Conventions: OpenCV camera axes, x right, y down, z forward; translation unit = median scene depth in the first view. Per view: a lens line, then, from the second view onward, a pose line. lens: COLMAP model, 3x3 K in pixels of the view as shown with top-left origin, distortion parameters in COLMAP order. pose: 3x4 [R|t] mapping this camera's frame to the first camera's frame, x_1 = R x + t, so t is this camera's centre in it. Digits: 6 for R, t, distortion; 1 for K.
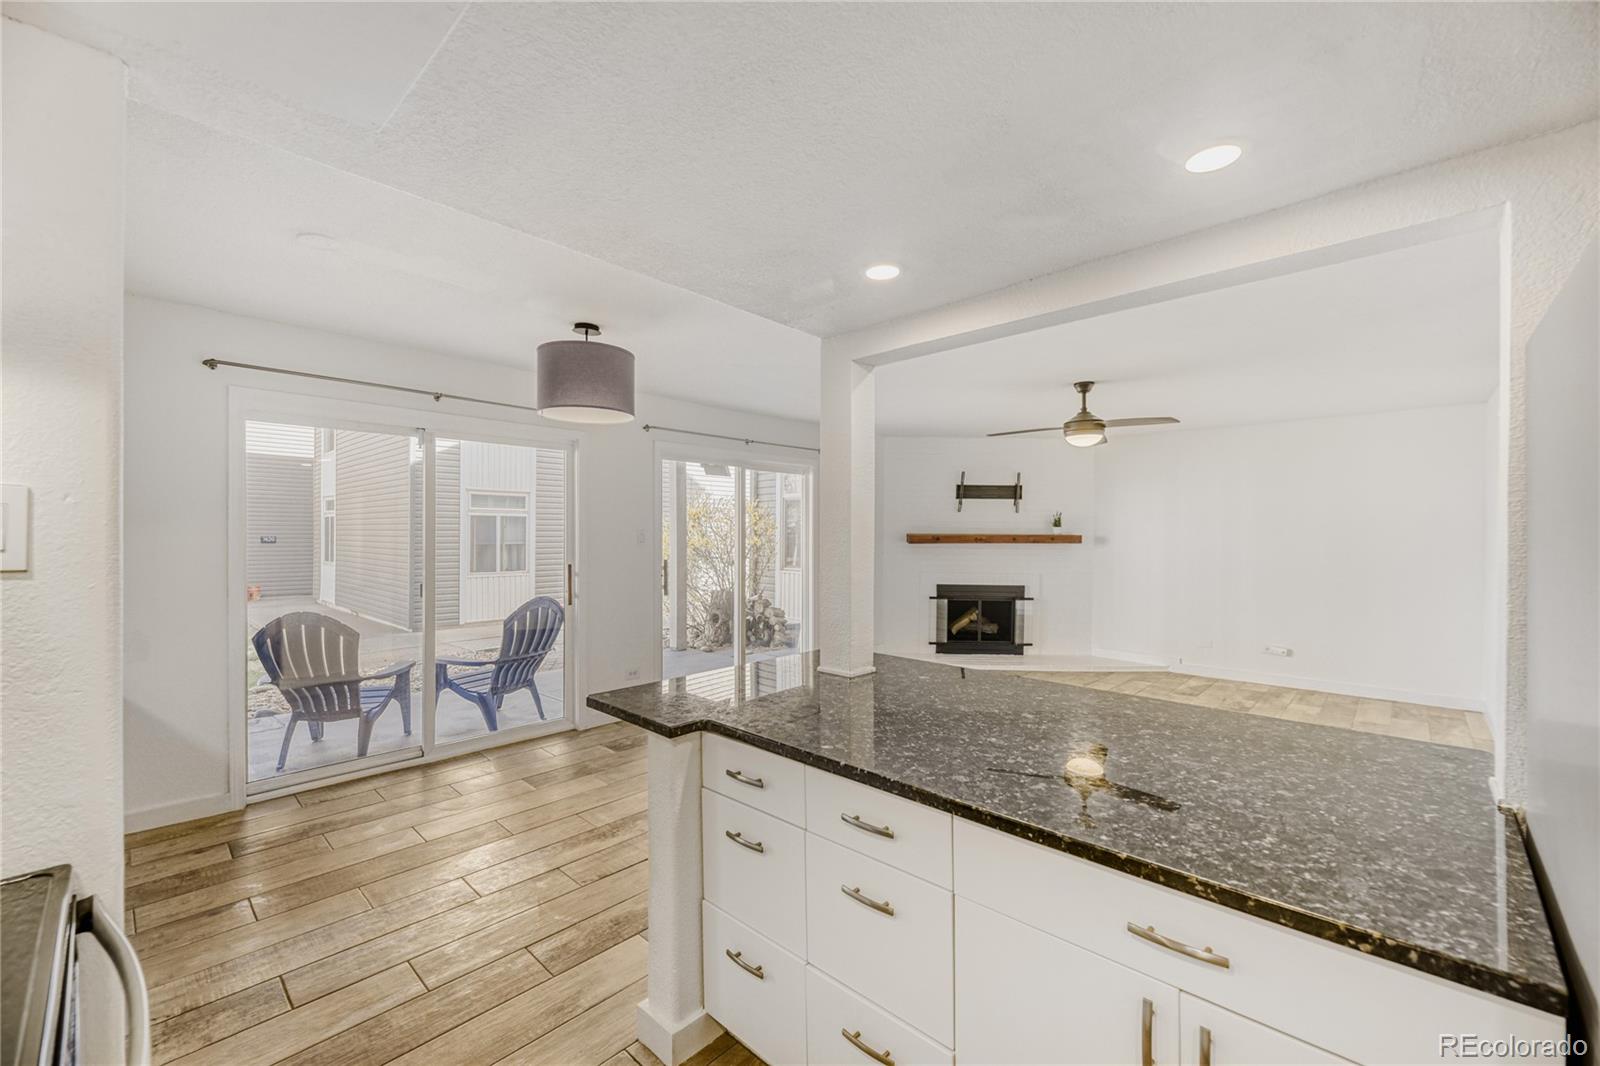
lens RADIAL K [[661.2, 0, 795.7], [0, 661.2, 529.8], [0, 0, 1]] dist [0.007818, -0.002737]
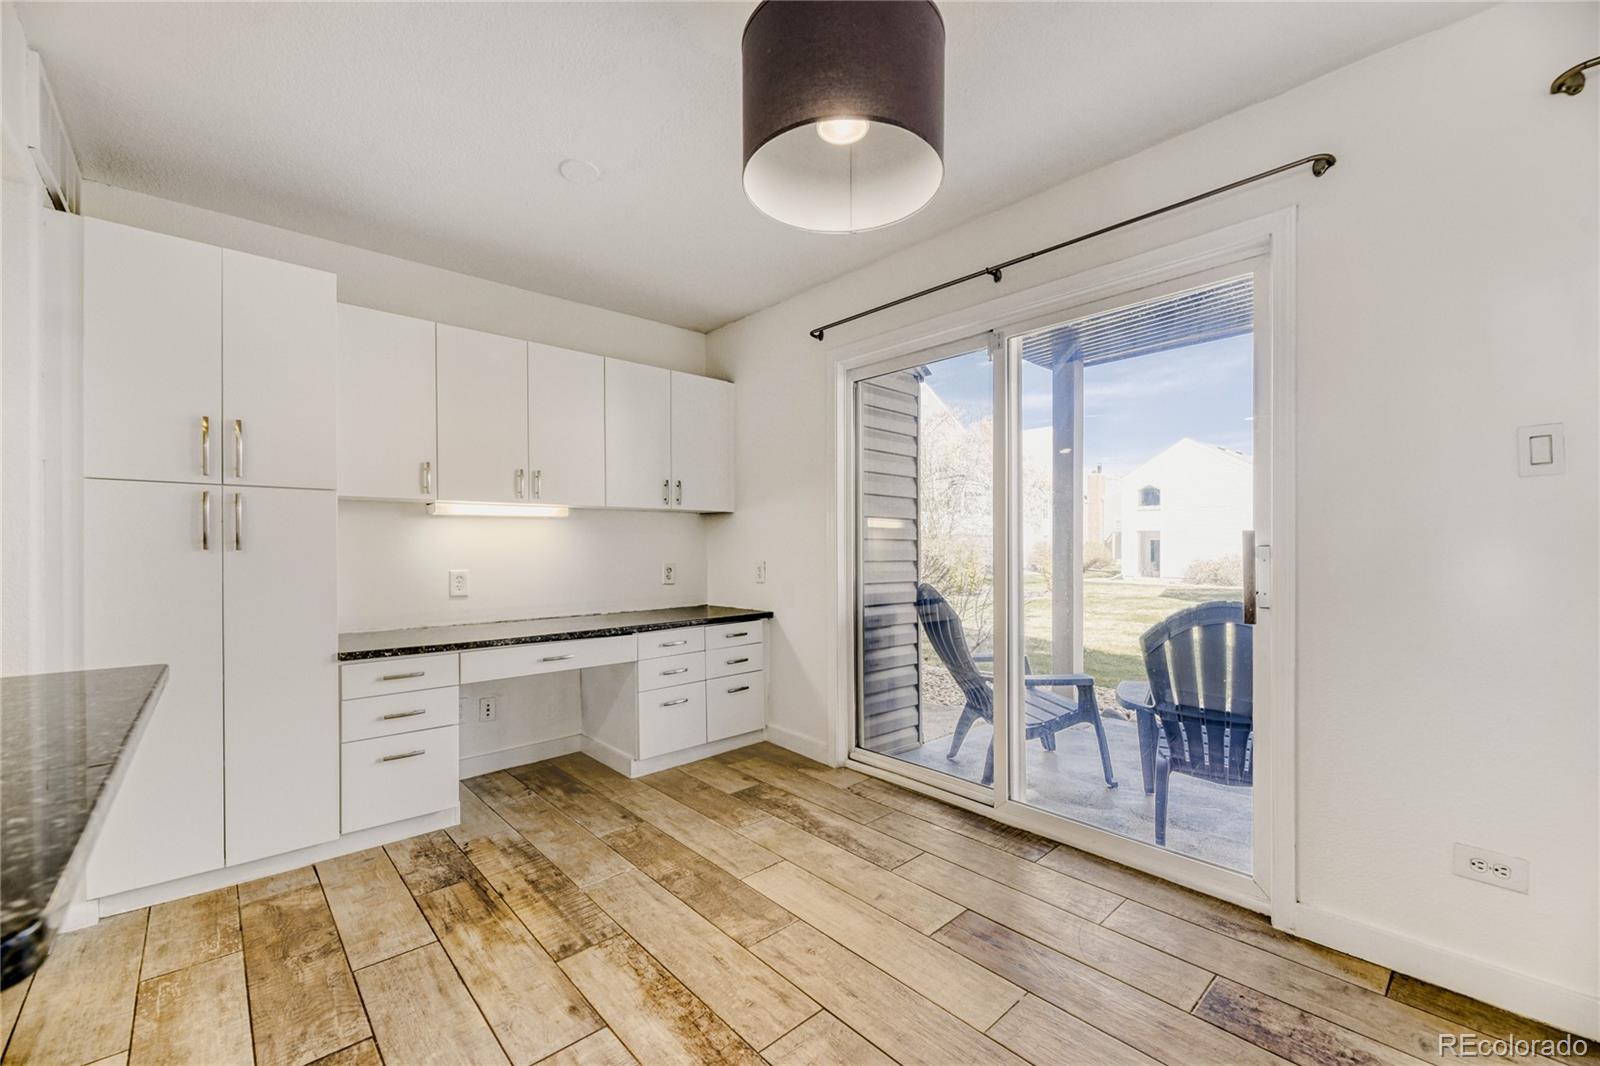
lens RADIAL K [[661.2, 0, 807.3], [0, 661.2, 541.0], [0, 0, 1]] dist [0.007818, -0.002737]
pose [[-0.077362, -0.012970, -0.996919, 0.075216], [-0.000191, 0.999916, -0.012994, 0.041154], [0.997003, -0.000815, -0.077358, 0.465353]]
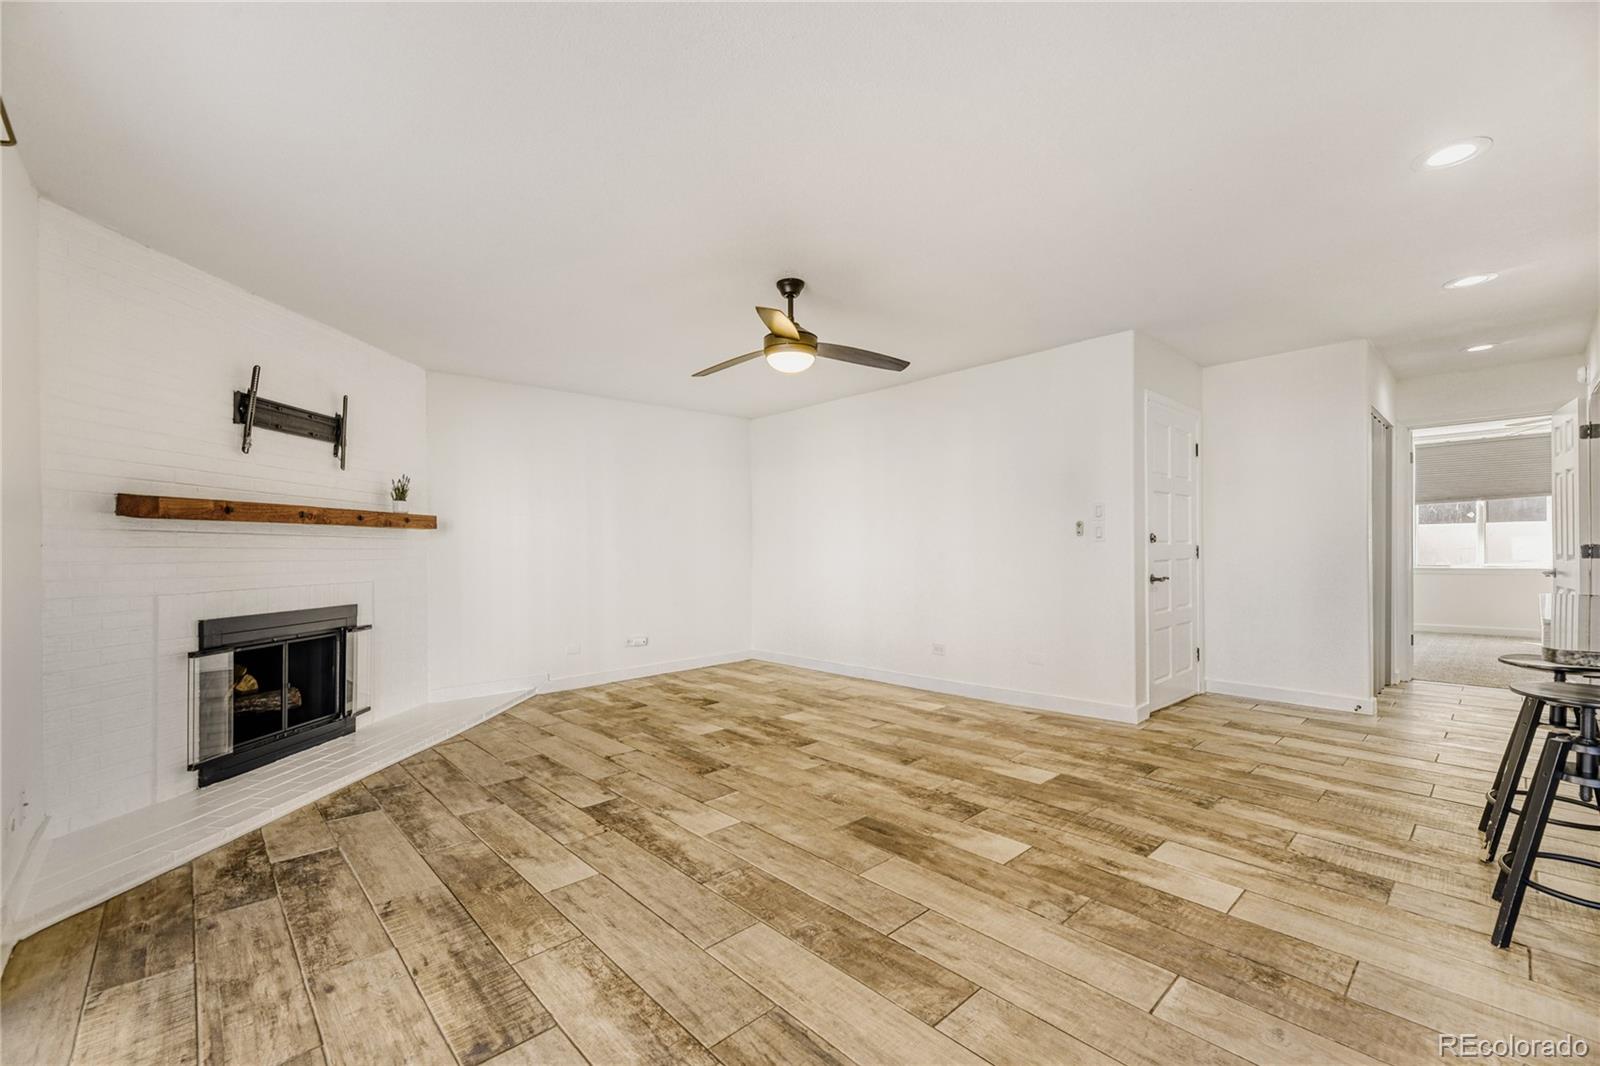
lens RADIAL K [[661.2, 0, 802.4], [0, 661.2, 548.6], [0, 0, 1]] dist [0.007818, -0.002737]
pose [[0.063884, -0.006212, 0.997938, -0.177300], [0.013607, 0.999893, 0.005353, 0.040418], [-0.997865, 0.013237, 0.063961, 0.599081]]
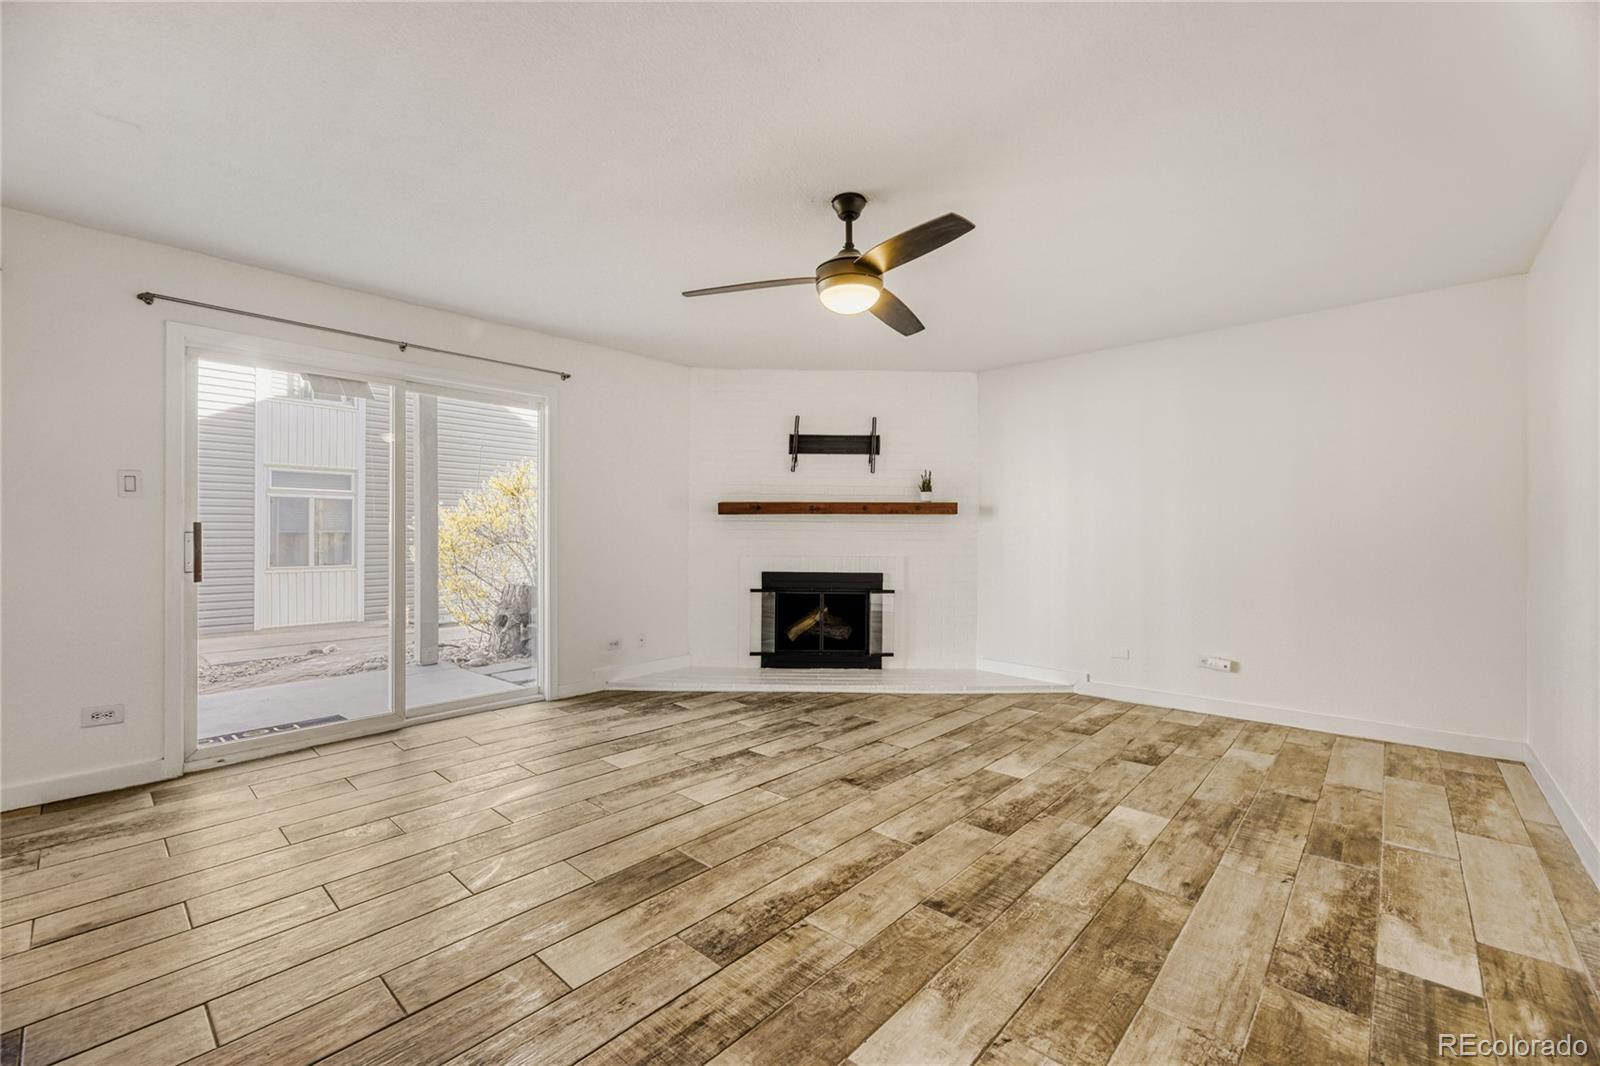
lens RADIAL K [[661.2, 0, 797.7], [0, 661.2, 530.5], [0, 0, 1]] dist [0.007818, -0.002737]
pose [[0.999850, -0.001942, 0.017196, 0.240853], [0.001996, 0.999993, -0.003179, 0.039575], [-0.017190, 0.003213, 0.999847, 0.276566]]
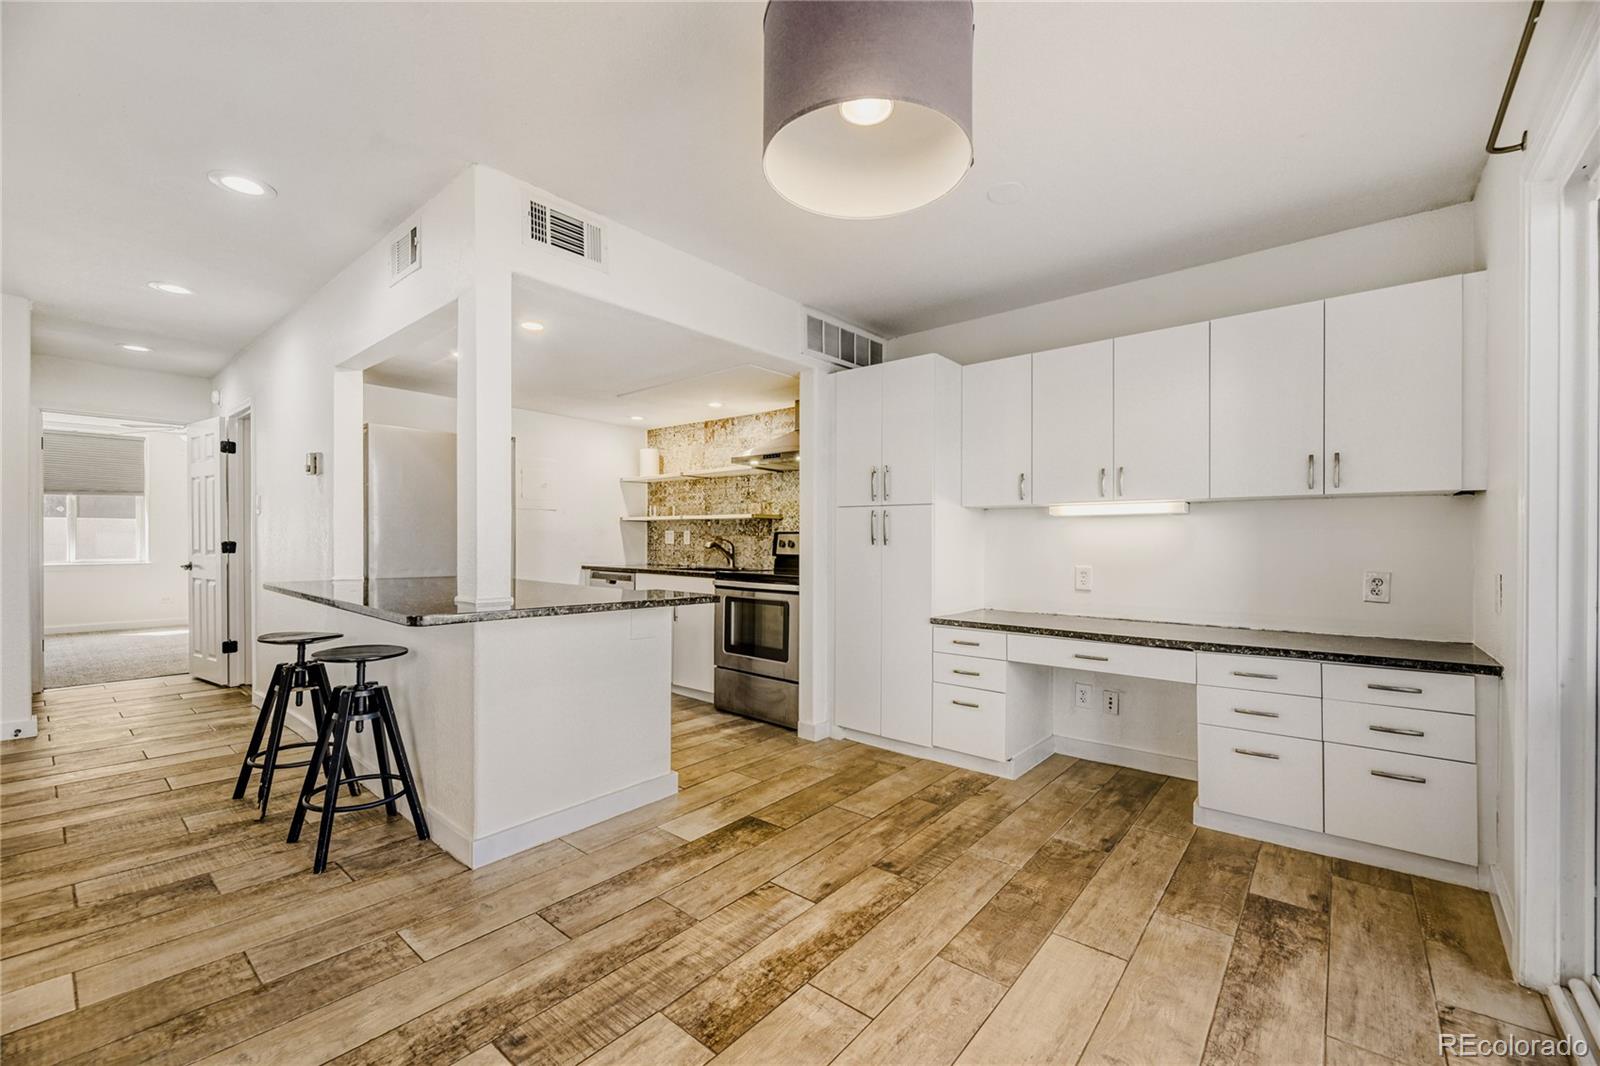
lens RADIAL K [[661.2, 0, 789.0], [0, 661.2, 541.0], [0, 0, 1]] dist [0.007818, -0.002737]
pose [[-0.999169, -0.015229, -0.037808, -0.112013], [-0.015192, 0.999884, -0.001256, 0.040289], [0.037823, -0.000680, -0.999284, 0.668572]]
